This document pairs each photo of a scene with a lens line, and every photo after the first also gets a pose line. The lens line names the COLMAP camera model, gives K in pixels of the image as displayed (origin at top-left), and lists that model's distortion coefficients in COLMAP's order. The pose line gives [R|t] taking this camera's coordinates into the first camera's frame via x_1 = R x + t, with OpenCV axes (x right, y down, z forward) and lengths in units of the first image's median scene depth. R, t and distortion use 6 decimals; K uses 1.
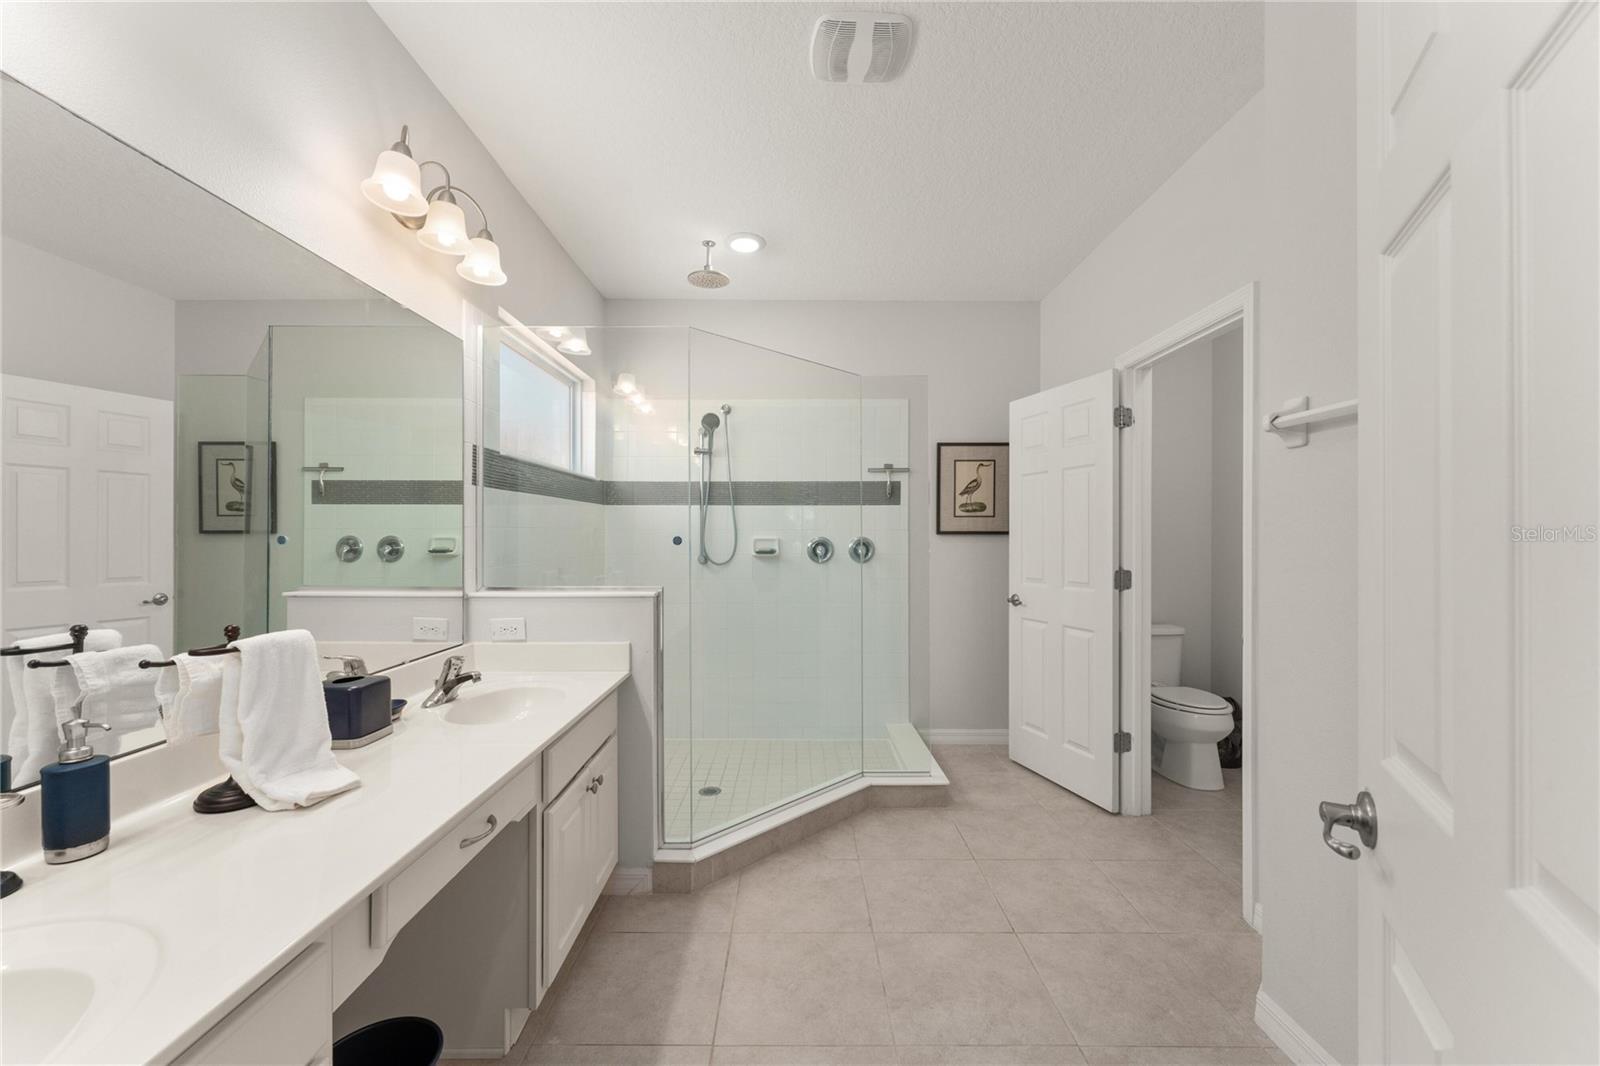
lens RADIAL K [[630.9, 0, 806.3], [0, 630.9, 535.7], [0, 0, 1]] dist [-0.004366, -0.000531]
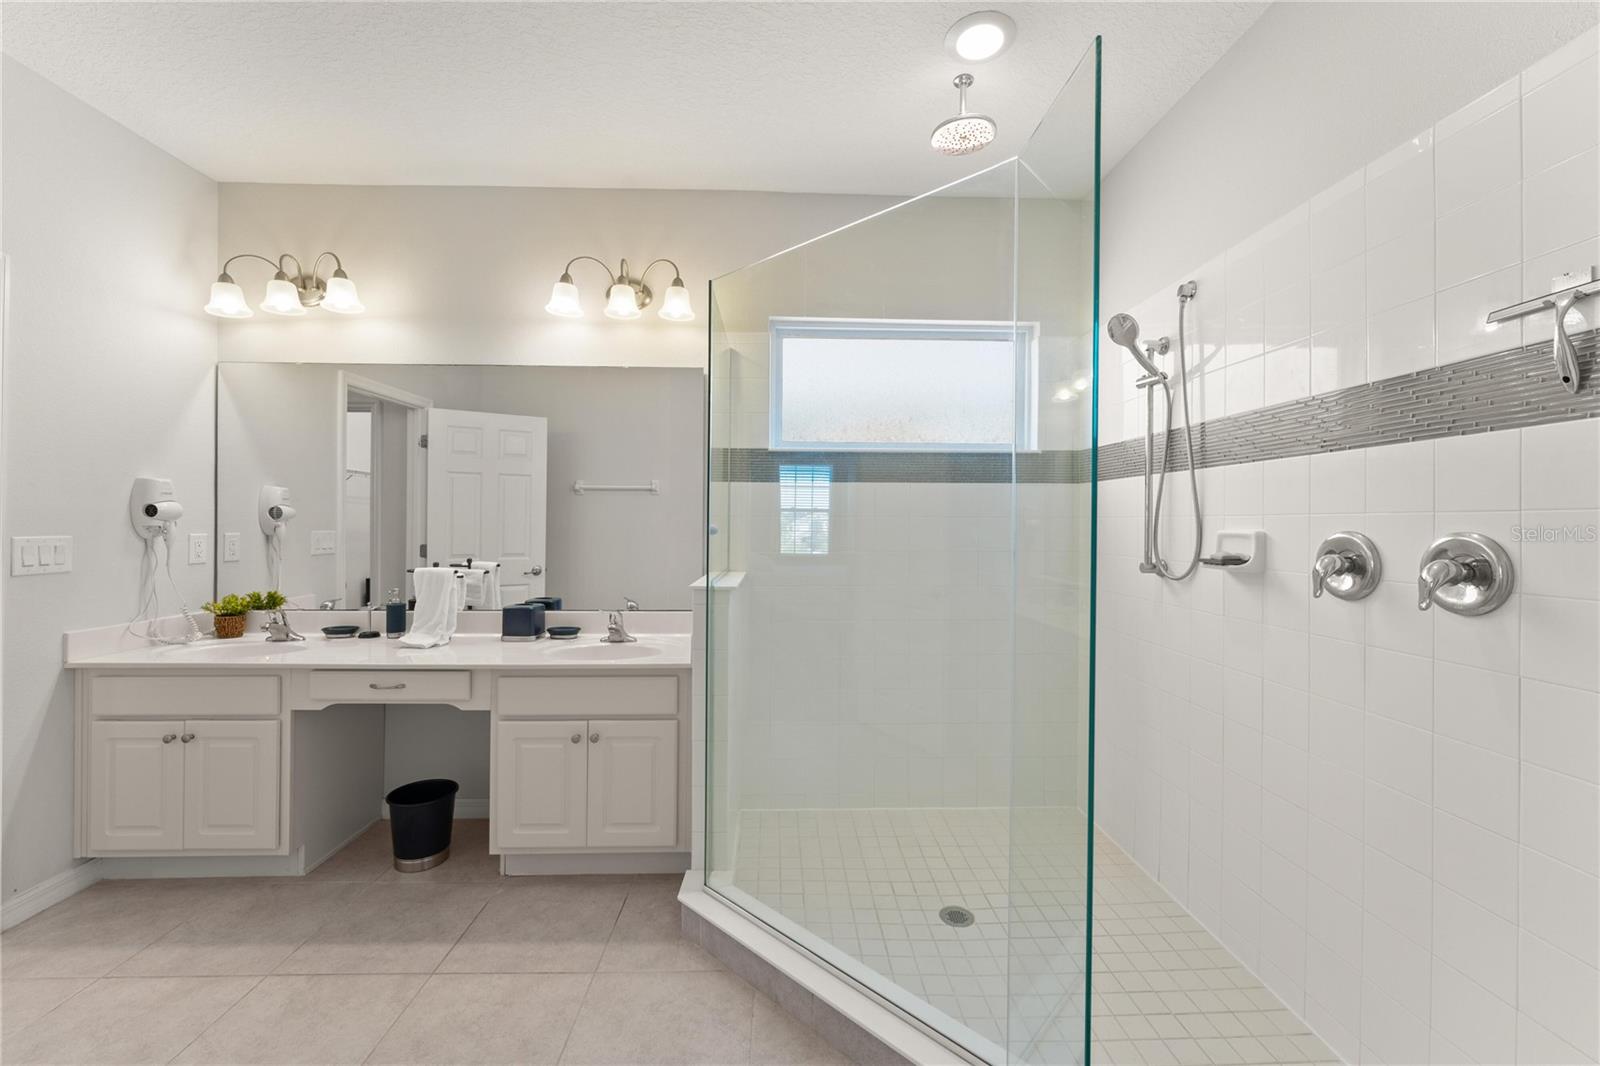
lens RADIAL K [[630.9, 0, 800.7], [0, 630.9, 522.8], [0, 0, 1]] dist [-0.004366, -0.000531]
pose [[0.016923, -0.002533, -0.999854, 0.800148], [-0.006230, 0.999977, -0.002639, 0.000129], [0.999837, 0.006274, 0.016906, 1.321302]]
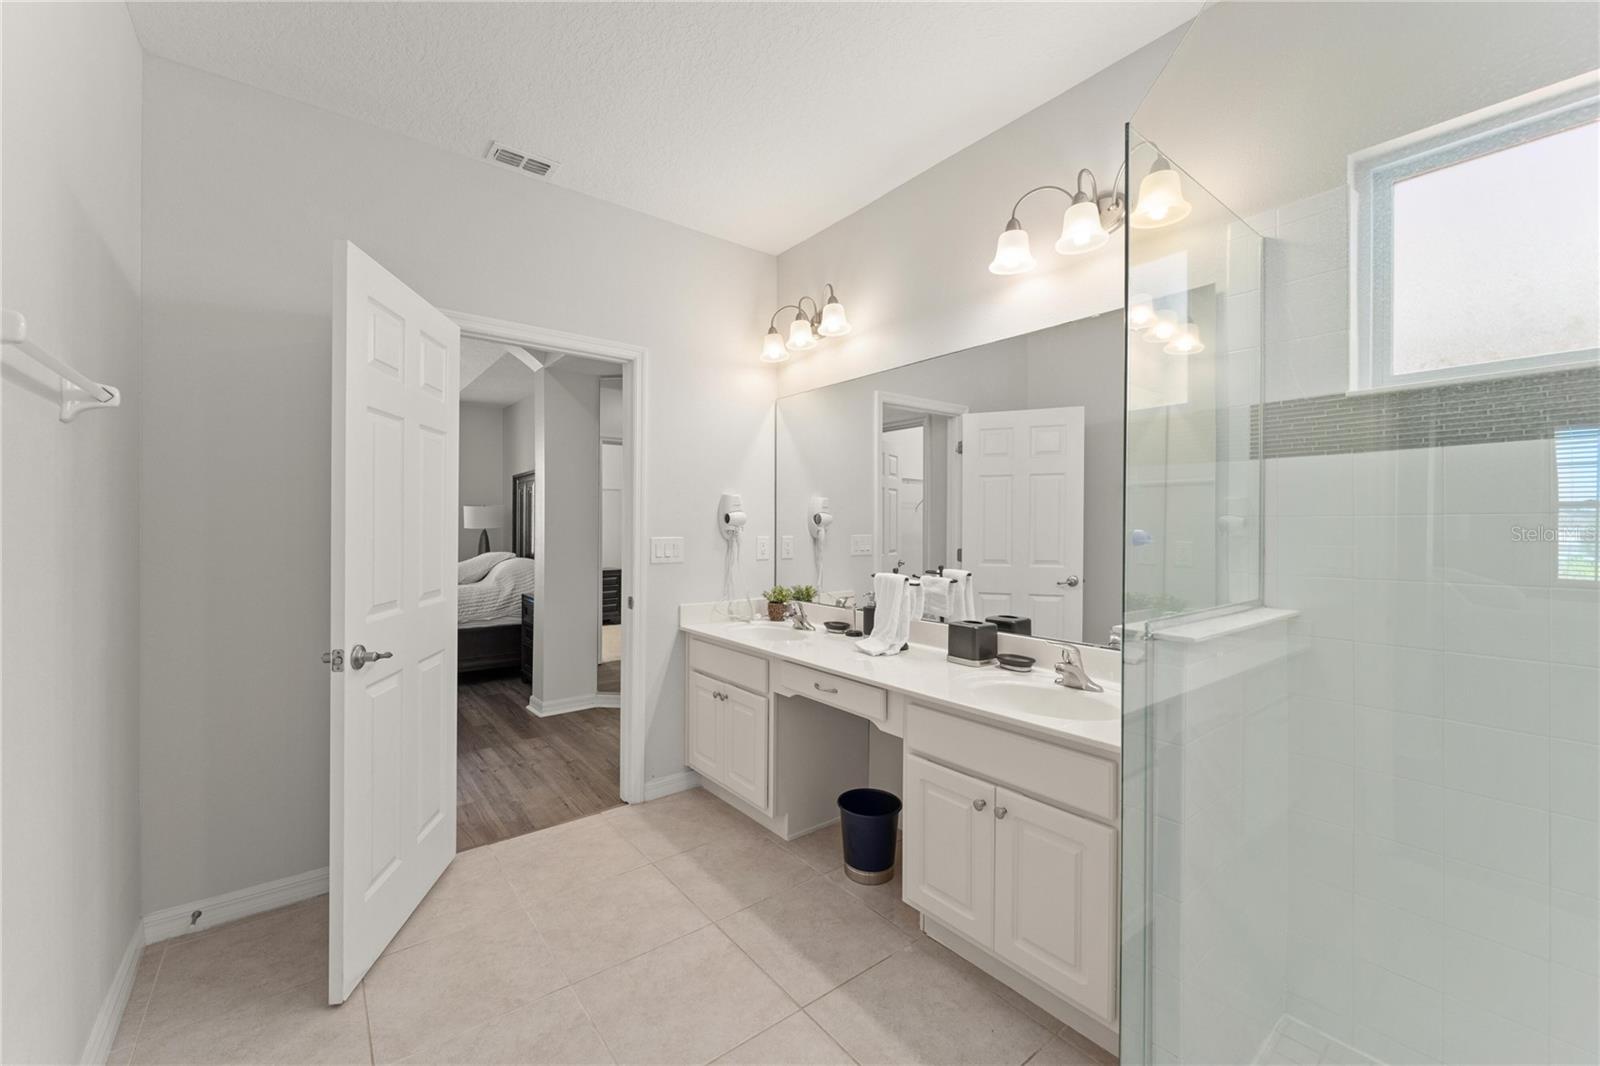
lens RADIAL K [[630.9, 0, 799.4], [0, 630.9, 526.9], [0, 0, 1]] dist [-0.004366, -0.000531]
pose [[-0.796513, -0.001705, -0.604619, 0.400233], [-0.003468, 0.999992, 0.001748, -0.001242], [0.604612, 0.003489, -0.796513, 1.483519]]
